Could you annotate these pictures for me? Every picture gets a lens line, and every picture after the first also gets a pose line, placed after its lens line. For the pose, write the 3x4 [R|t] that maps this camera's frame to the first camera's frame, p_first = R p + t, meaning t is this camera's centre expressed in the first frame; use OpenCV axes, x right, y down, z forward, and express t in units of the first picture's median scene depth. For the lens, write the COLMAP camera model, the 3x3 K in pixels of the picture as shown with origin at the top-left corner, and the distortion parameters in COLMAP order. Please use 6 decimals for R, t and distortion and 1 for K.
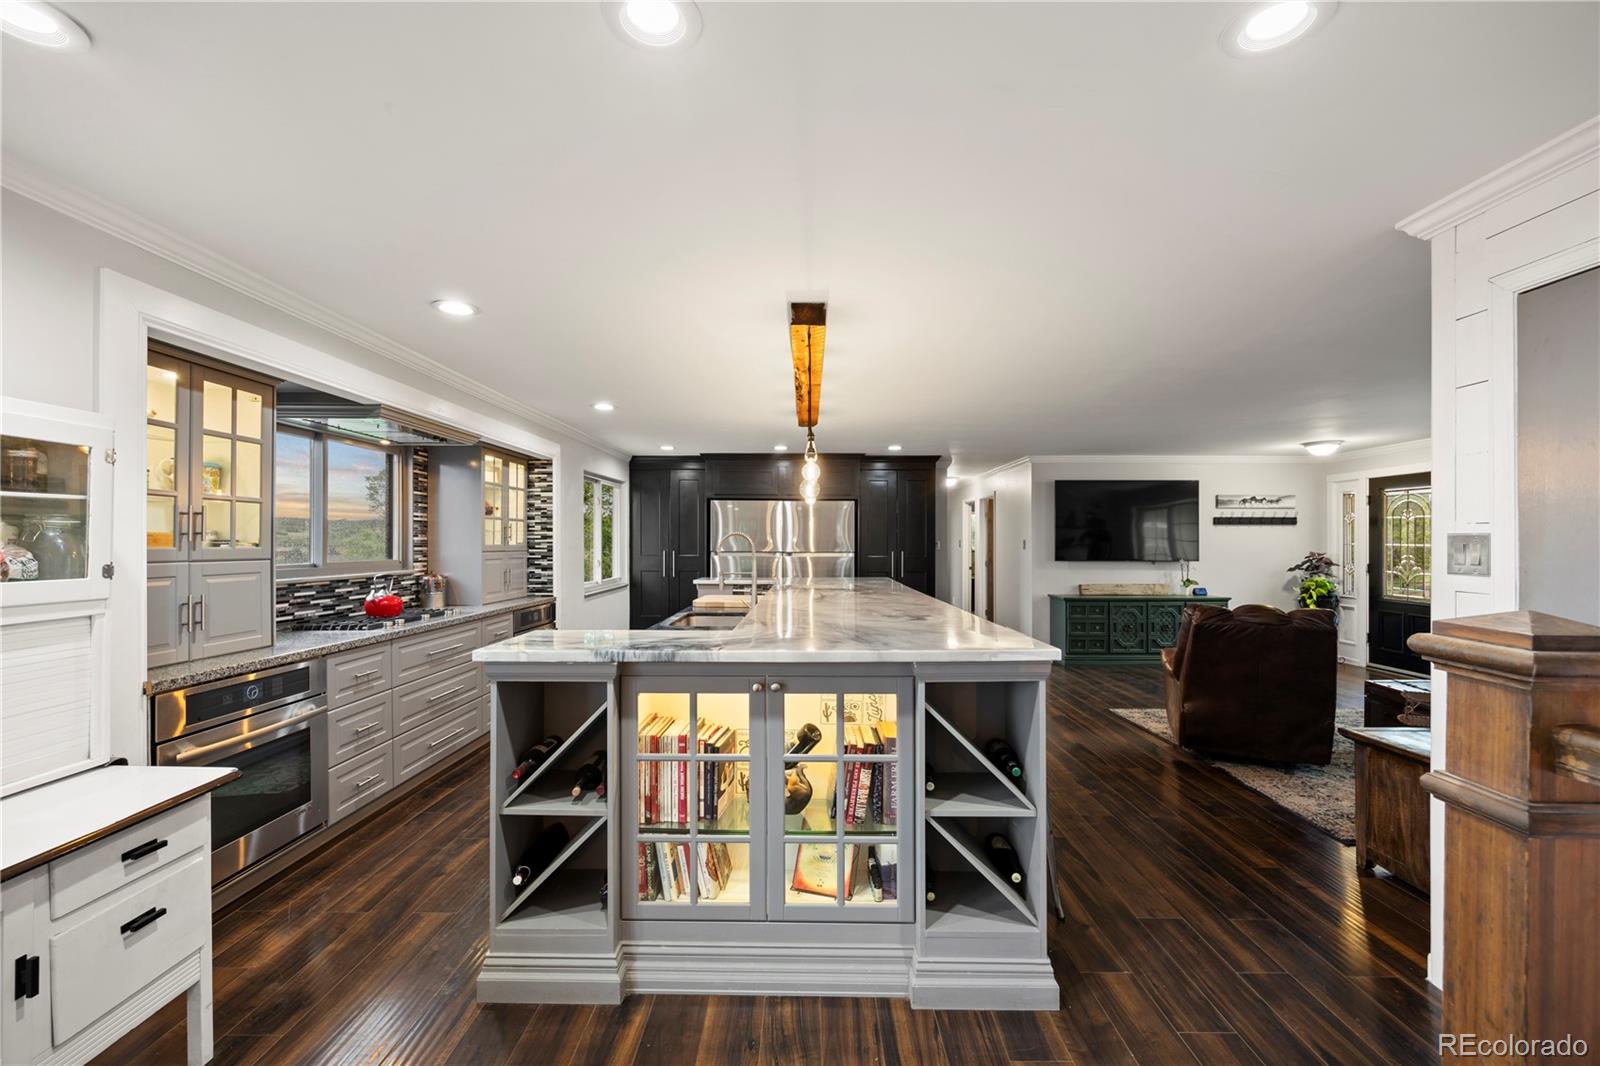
lens RADIAL K [[627.1, 0, 802.8], [0, 627.1, 542.9], [0, 0, 1]] dist [-0.019865, -0.000001]
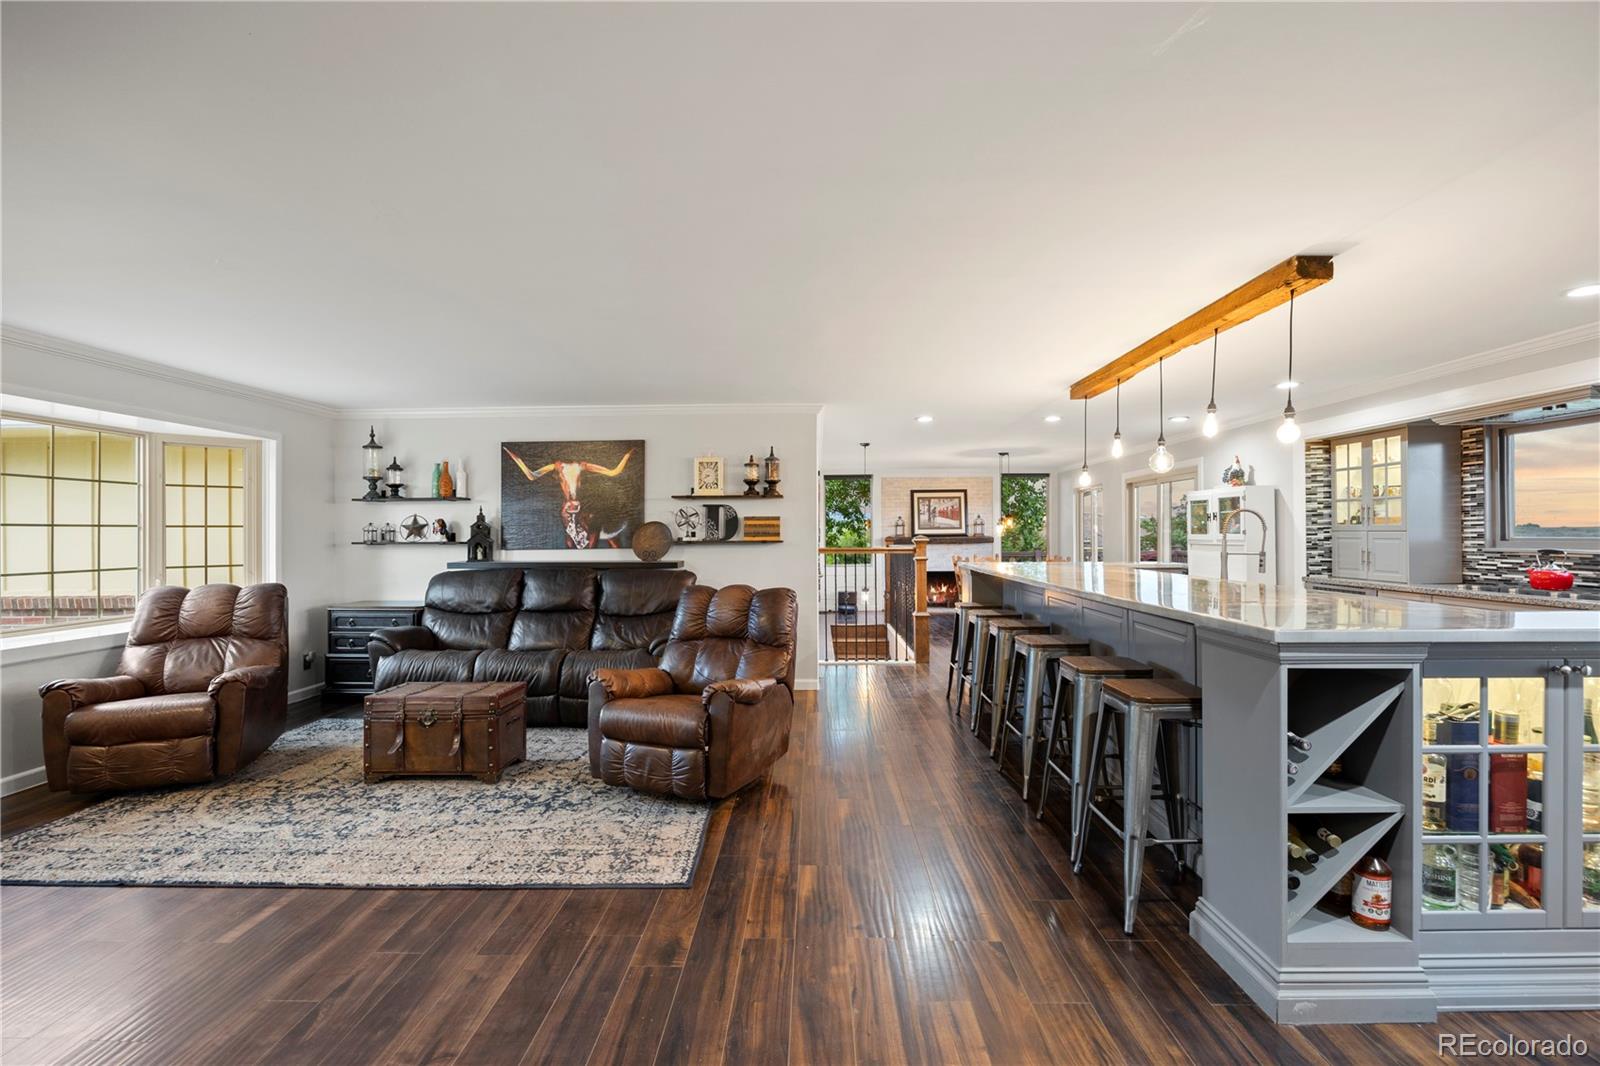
lens RADIAL K [[744.5, 0, 805.9], [0, 744.5, 536.7], [0, 0, 1]] dist [-0.010338, -0.001019]
pose [[-0.999911, 0.006410, -0.011676, 0.289994], [0.006318, 0.999949, 0.007872, 0.005968], [0.011726, 0.007797, -0.999901, 1.103148]]
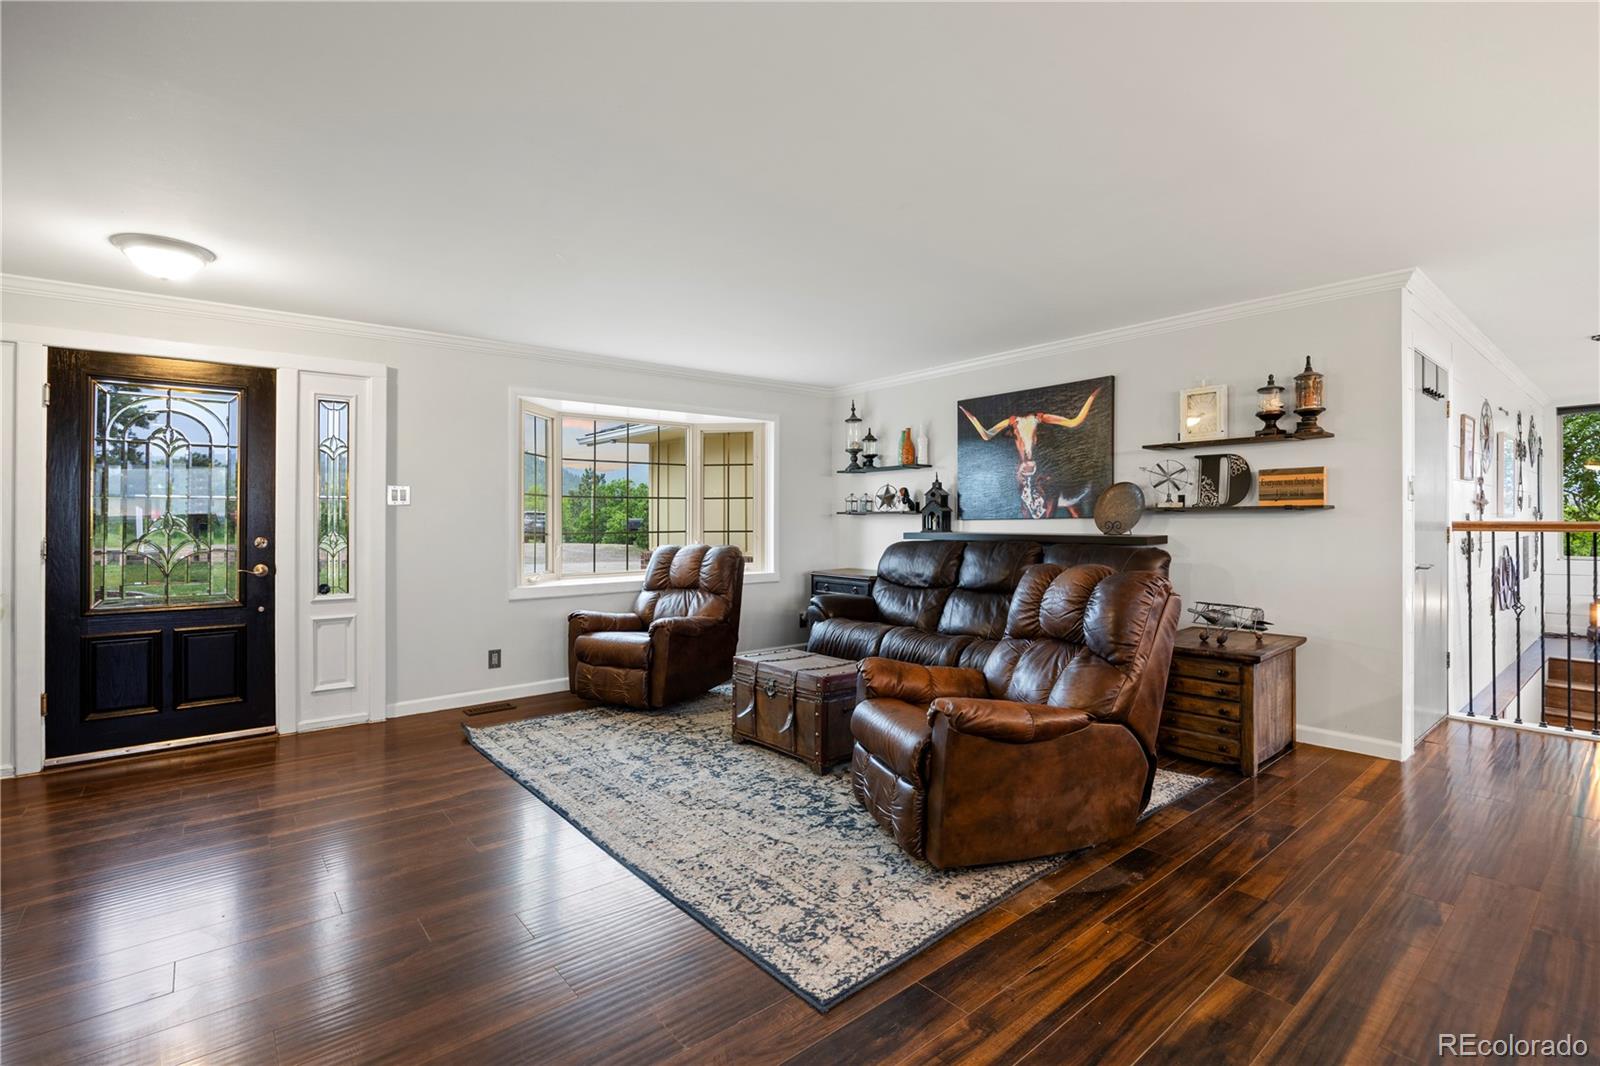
lens RADIAL K [[741.6, 0, 771.1], [0, 741.6, 519.2], [0, 0, 1]] dist [-0.015988, -0.000681]
pose [[-0.641320, 0.004704, 0.767259, 0.163915], [0.008178, 0.999966, 0.000705, 0.022742], [-0.767230, 0.006727, -0.641337, 0.890104]]
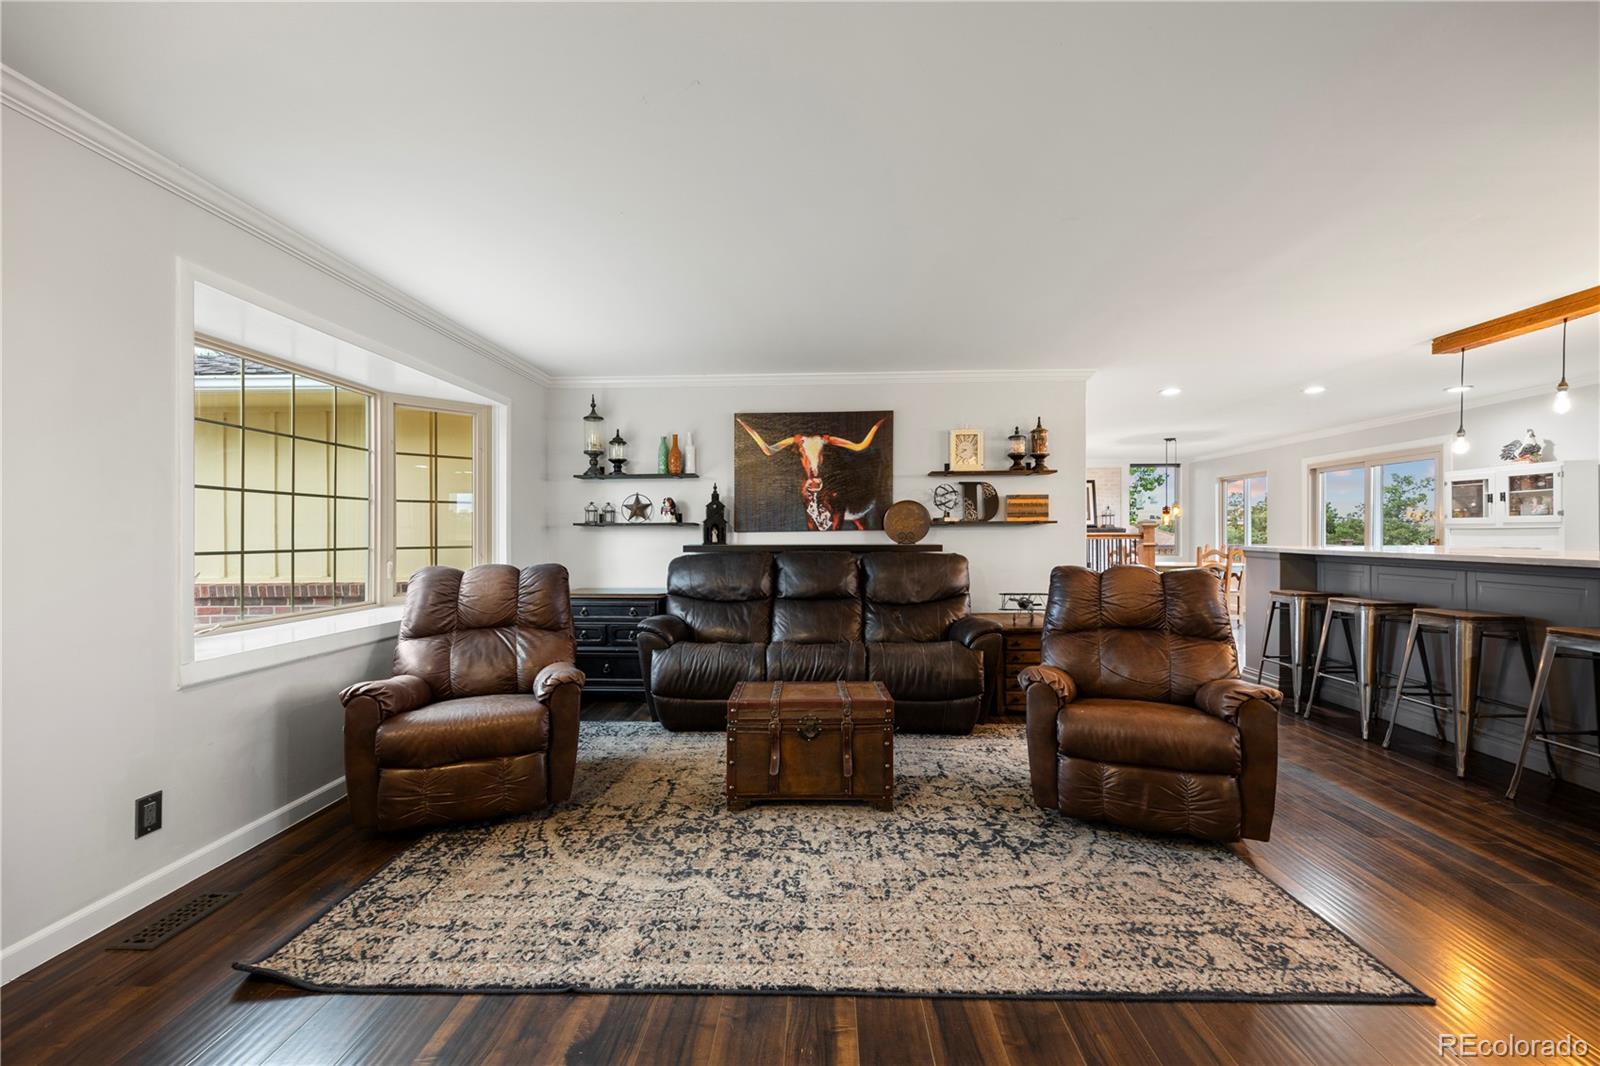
lens RADIAL K [[675.5, 0, 790.0], [0, 675.5, 545.1], [0, 0, 1]] dist [0.011223, -0.001165]
pose [[-0.999979, 0.006414, -0.000506, 0.570936], [0.006404, 0.999816, 0.018056, 0.026743], [0.000622, 0.018052, -0.999837, 0.951558]]
